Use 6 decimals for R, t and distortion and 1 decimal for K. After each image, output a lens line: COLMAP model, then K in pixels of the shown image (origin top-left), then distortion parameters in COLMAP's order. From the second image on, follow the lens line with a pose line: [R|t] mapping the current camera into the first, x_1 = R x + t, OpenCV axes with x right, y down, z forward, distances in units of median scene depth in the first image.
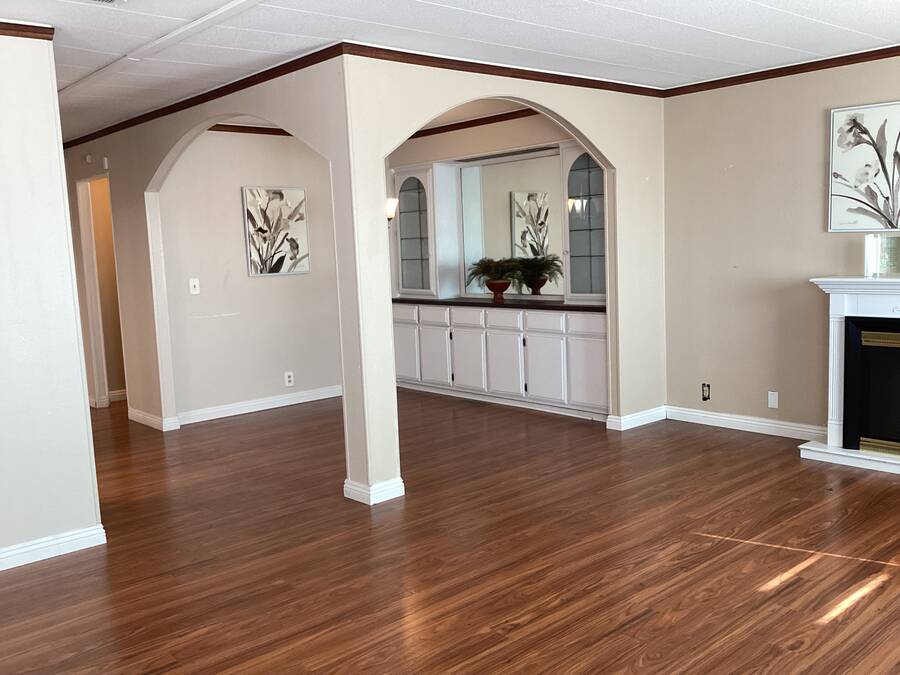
lens RADIAL K [[816.3, 0, 450.0], [0, 816.3, 337.5], [0, 0, 1]] dist [0.109495, -0.210232]
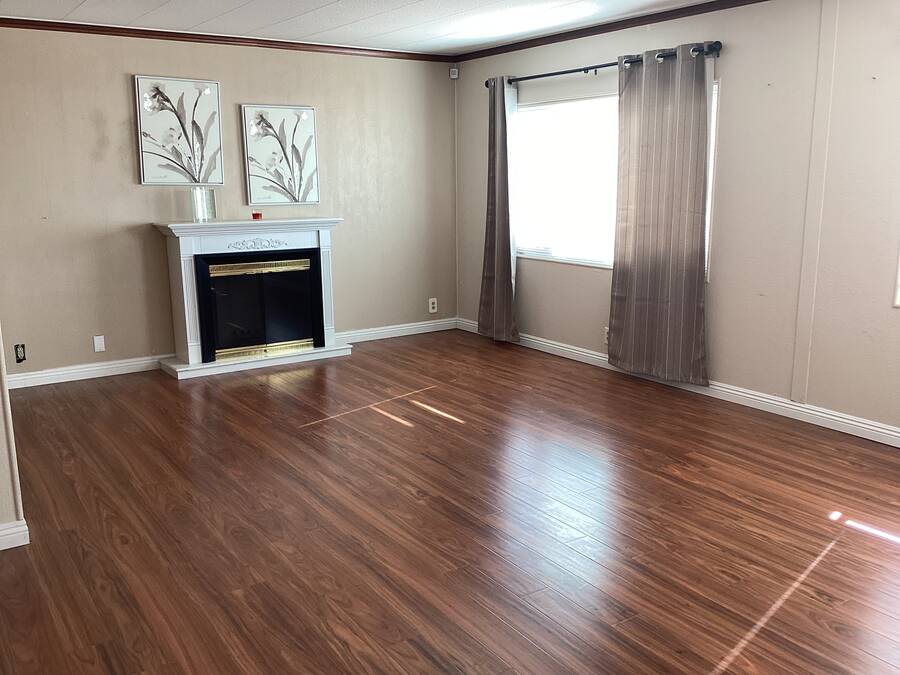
lens RADIAL K [[816.3, 0, 450.0], [0, 816.3, 337.5], [0, 0, 1]] dist [0.109495, -0.210232]
pose [[0.133204, -0.152977, 0.979211, -0.672388], [0.120361, 0.983200, 0.137228, -0.027189], [-0.983753, 0.099580, 0.149378, 0.462862]]
